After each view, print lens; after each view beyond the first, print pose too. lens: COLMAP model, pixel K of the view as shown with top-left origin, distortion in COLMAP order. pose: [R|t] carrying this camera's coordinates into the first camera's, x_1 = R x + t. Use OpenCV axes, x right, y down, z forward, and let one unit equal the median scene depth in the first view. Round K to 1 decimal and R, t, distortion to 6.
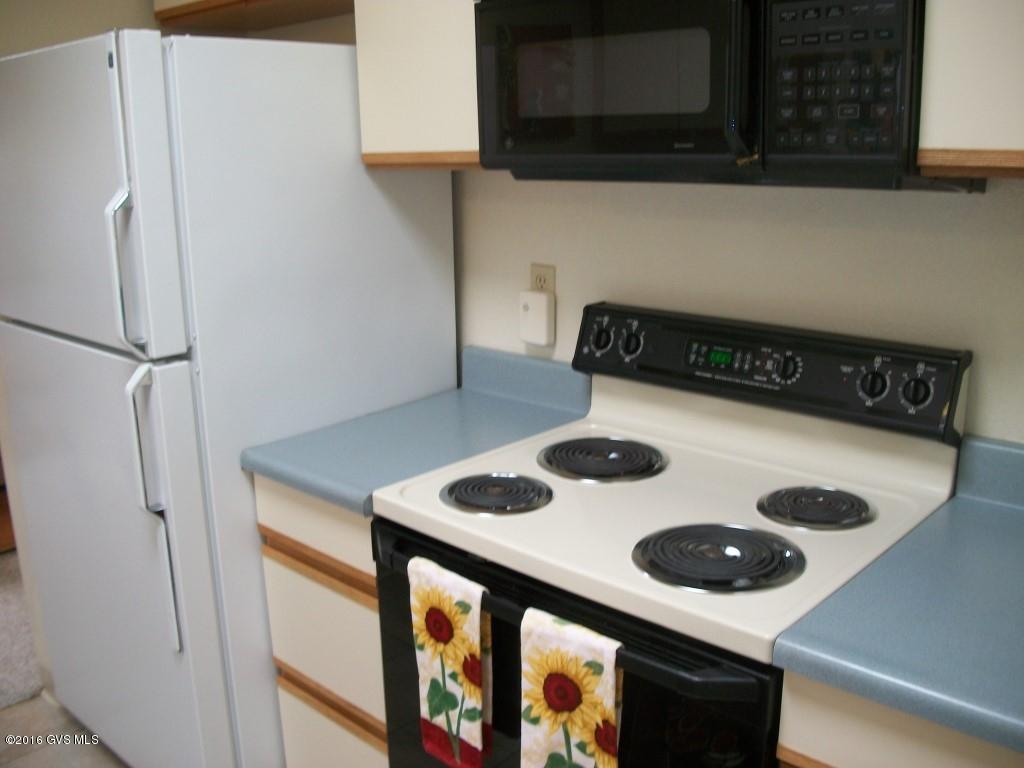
lens RADIAL K [[978.6, 0, 512.0], [0, 978.6, 384.0], [0, 0, 1]] dist [-0.152108, 0.094473]
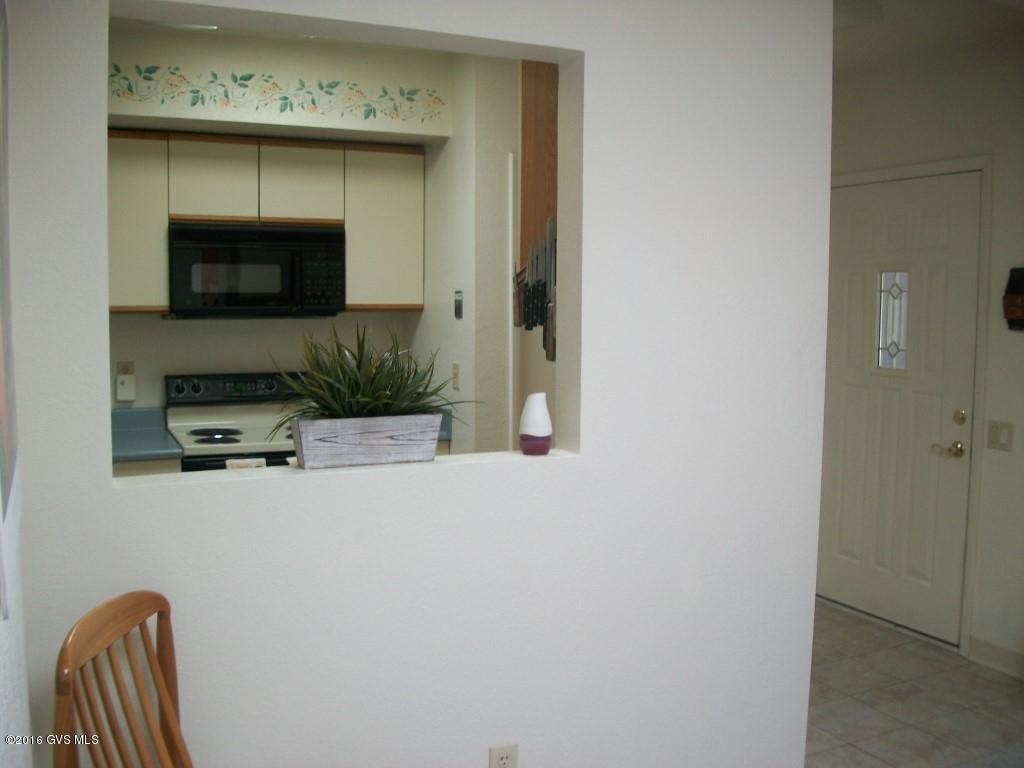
lens RADIAL K [[978.6, 0, 512.0], [0, 978.6, 384.0], [0, 0, 1]] dist [-0.152108, 0.094473]
pose [[0.343300, -0.057732, 0.937450, -1.920047], [0.216360, 0.976126, -0.019119, 0.167309], [-0.913966, 0.209390, 0.347596, -0.518530]]
